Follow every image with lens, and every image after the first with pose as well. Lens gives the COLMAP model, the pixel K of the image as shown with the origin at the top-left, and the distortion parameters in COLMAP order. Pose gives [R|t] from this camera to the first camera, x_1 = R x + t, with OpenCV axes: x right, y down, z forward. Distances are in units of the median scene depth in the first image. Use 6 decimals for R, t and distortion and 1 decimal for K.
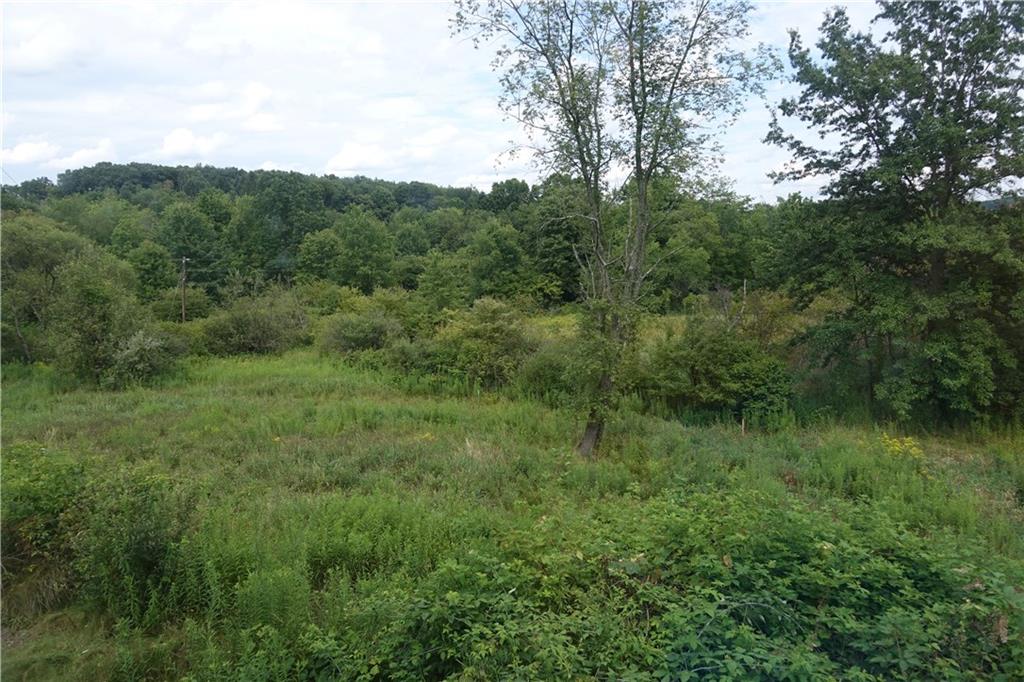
lens RADIAL K [[695.0, 0, 510.9], [0, 695.0, 340.6], [0, 0, 1]] dist [-0.007343, 0.003488]
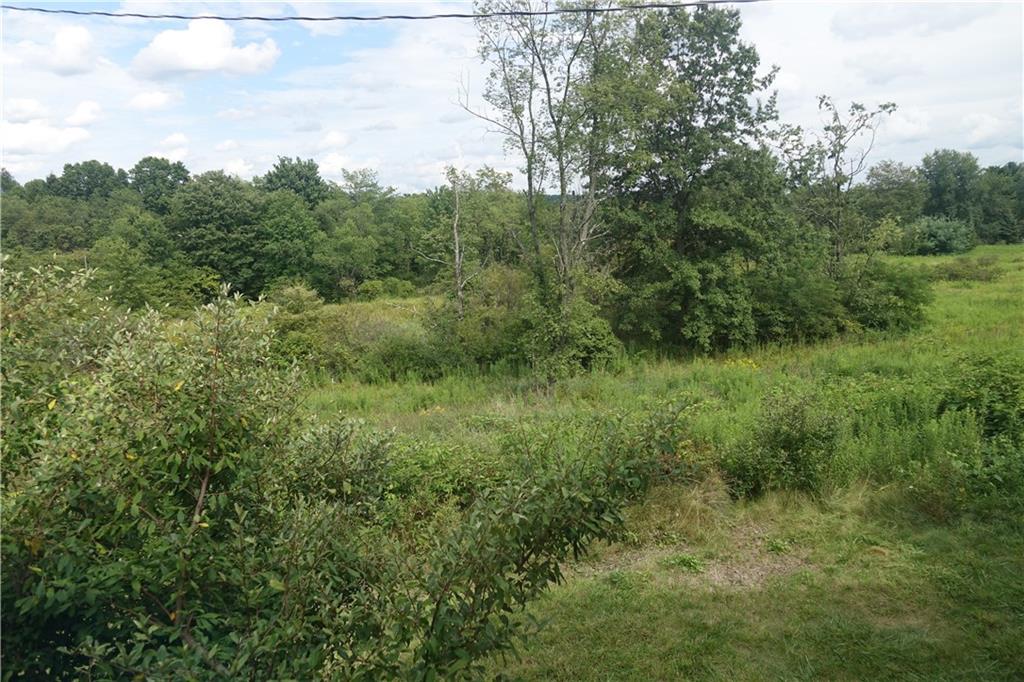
lens RADIAL K [[695.0, 0, 511.7], [0, 695.0, 341.2], [0, 0, 1]] dist [-0.007343, 0.003488]
pose [[0.810514, -0.097372, 0.577568, -0.154770], [0.090702, 0.995055, 0.040472, 0.000684], [-0.578653, 0.019584, 0.815338, 0.021769]]
